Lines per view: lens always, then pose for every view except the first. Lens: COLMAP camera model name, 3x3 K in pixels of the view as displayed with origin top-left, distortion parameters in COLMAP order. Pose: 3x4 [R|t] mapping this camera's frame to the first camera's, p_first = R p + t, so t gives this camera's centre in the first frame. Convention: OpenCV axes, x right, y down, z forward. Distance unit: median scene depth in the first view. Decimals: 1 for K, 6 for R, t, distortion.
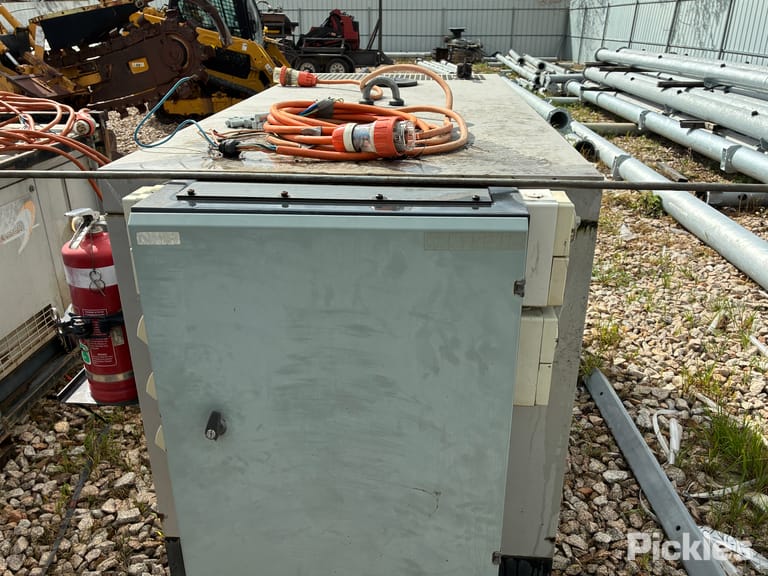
lens RADIAL K [[627.2, 0, 380.6], [0, 627.2, 280.8], [0, 0, 1]] dist [0.045130, -0.058529]
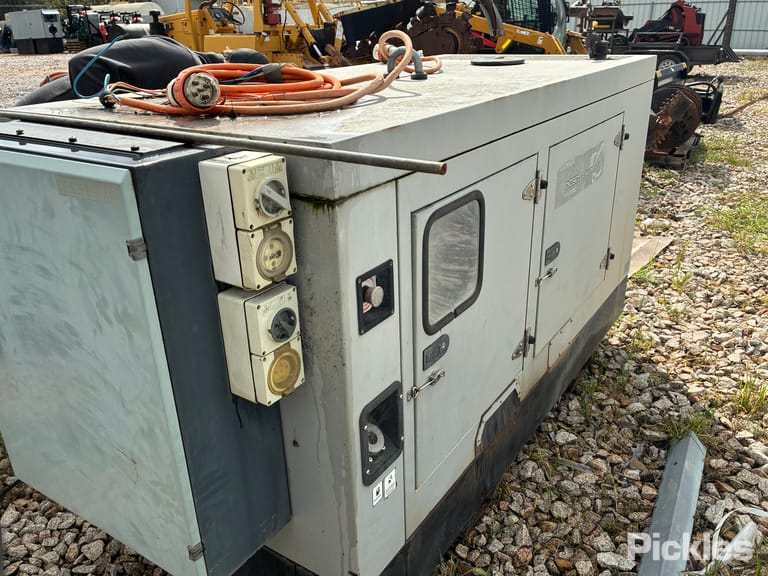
lens RADIAL K [[627.2, 0, 386.6], [0, 627.2, 288.6], [0, 0, 1]] dist [0.045130, -0.058529]
pose [[0.874809, 0.173572, -0.452308, 0.348967], [-0.168065, 0.984367, 0.052693, -0.015431], [0.454383, 0.029921, 0.890304, 0.134308]]
